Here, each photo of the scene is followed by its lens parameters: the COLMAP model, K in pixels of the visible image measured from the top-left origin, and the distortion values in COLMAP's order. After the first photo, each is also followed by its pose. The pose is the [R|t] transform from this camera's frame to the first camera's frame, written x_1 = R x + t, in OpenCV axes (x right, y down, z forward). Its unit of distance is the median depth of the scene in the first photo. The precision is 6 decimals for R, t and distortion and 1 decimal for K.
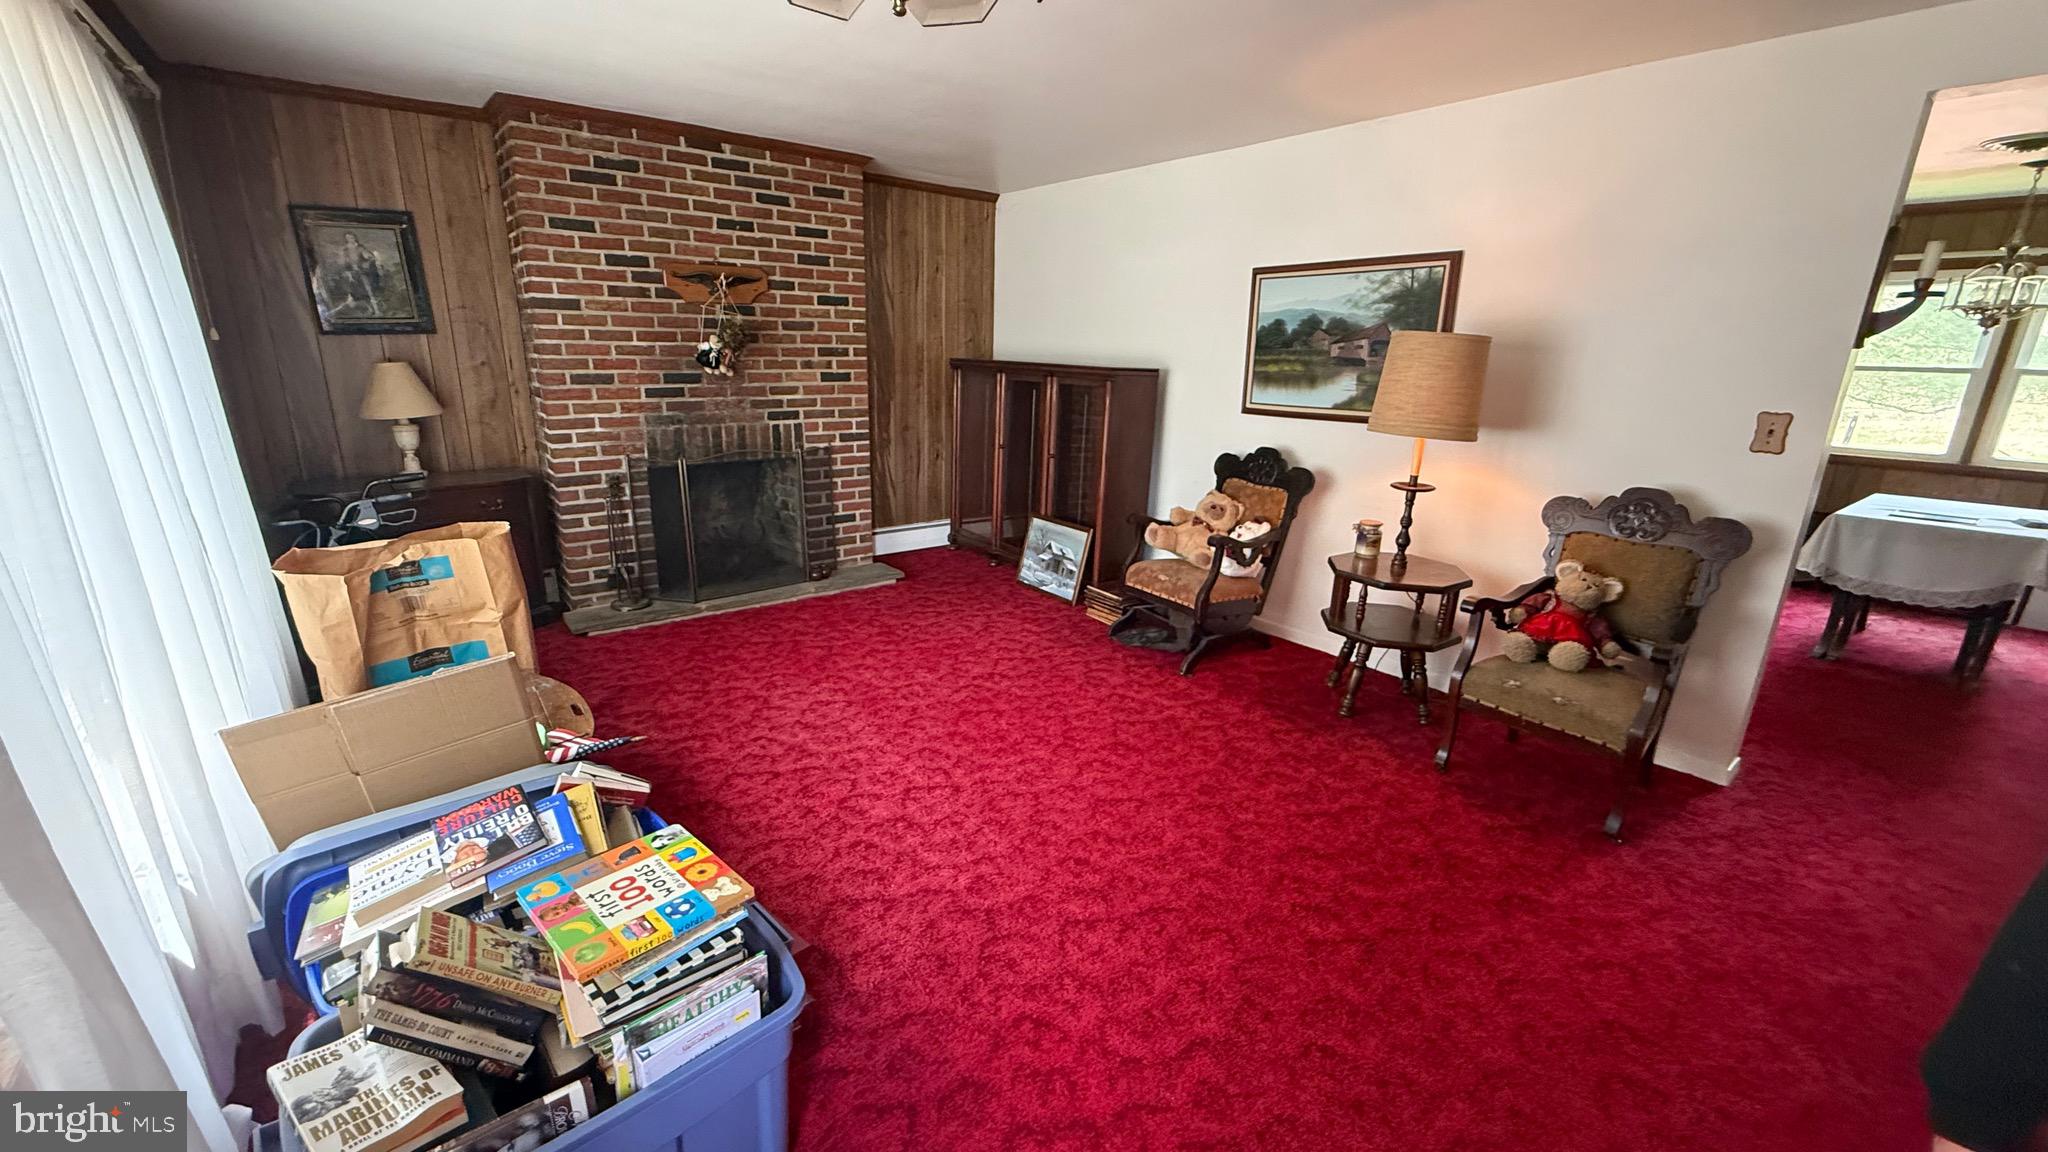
lens RADIAL K [[820.8, 0, 1024.0], [0, 820.8, 576.0], [0, 0, 1]] dist [0.002627, -0.000152]
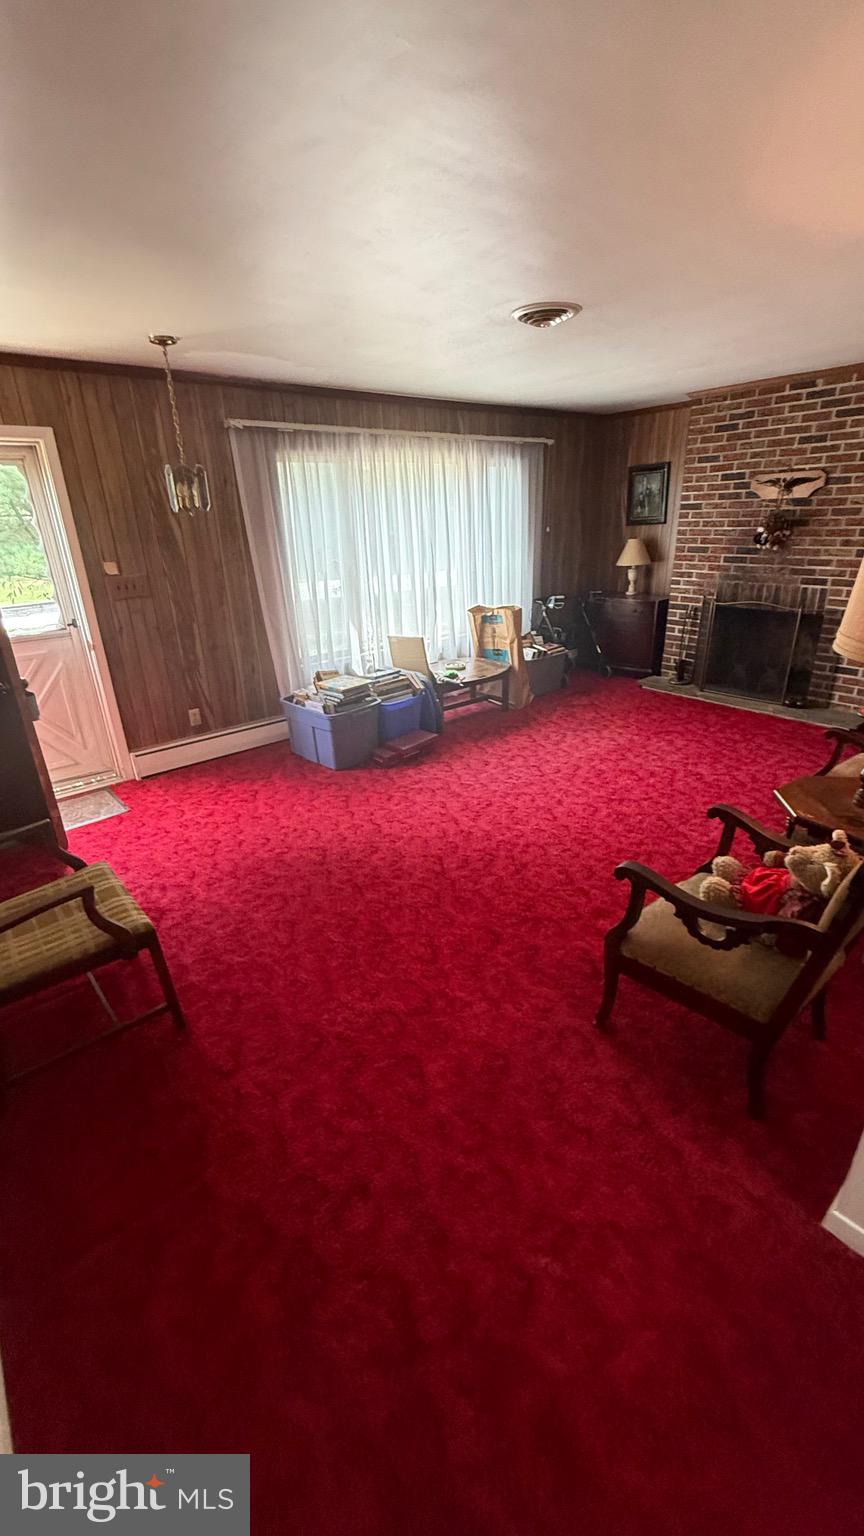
lens RADIAL K [[615.6, 0, 432.0], [0, 615.6, 768.0], [0, 0, 1]] dist [0.002627, -0.000152]
pose [[0.029819, 0.363769, -0.931012, 0.843785], [-0.243690, 0.905967, 0.346178, -0.131854], [0.969395, 0.216555, 0.115662, 0.389390]]
